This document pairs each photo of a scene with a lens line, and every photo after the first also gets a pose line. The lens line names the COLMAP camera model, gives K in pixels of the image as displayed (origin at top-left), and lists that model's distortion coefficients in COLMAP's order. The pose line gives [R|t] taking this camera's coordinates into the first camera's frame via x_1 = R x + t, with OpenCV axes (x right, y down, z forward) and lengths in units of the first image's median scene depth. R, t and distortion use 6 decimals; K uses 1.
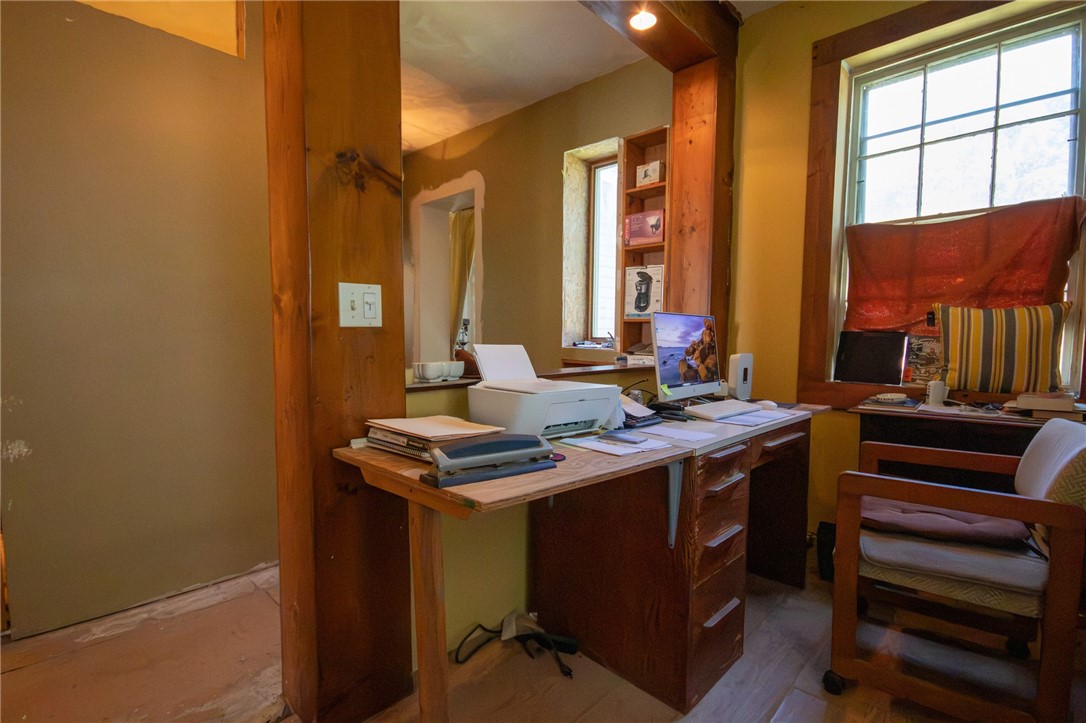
lens RADIAL K [[499.0, 0, 548.4], [0, 499.0, 360.4], [0, 0, 1]] dist [-0.016191, -0.001558]
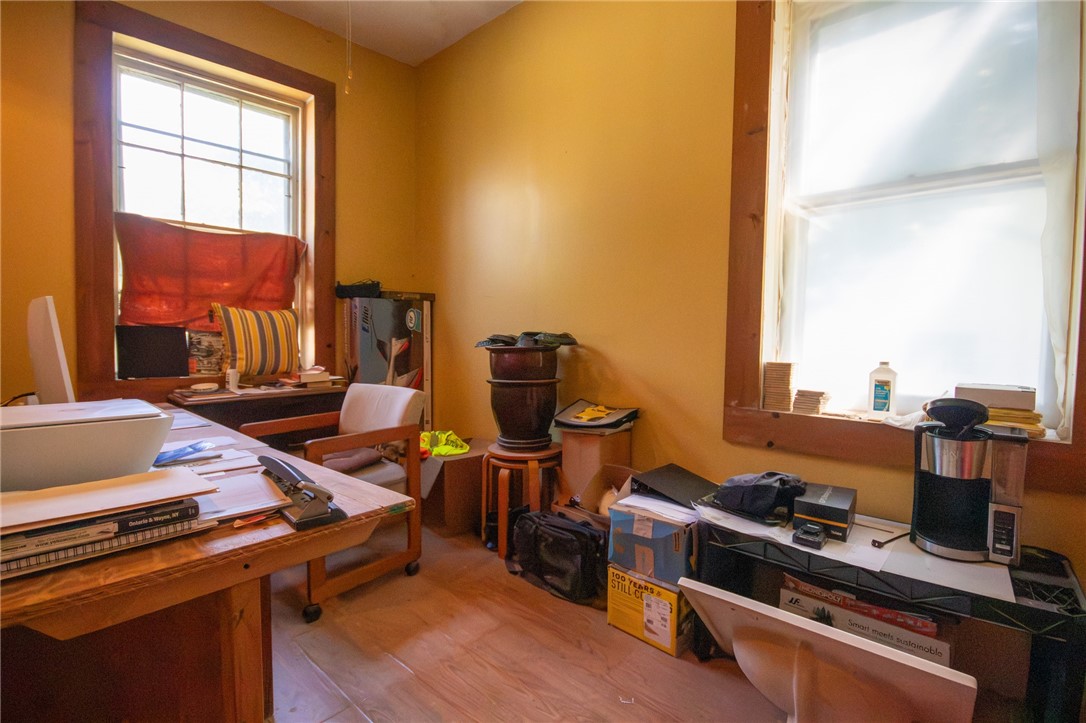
lens RADIAL K [[499.0, 0, 542.4], [0, 499.0, 363.6], [0, 0, 1]] dist [-0.016191, -0.001558]
pose [[-0.019005, -0.059567, 0.998043, -0.386098], [0.036448, 0.997519, 0.060229, -0.014990], [-0.999155, 0.037521, -0.016786, 0.249573]]
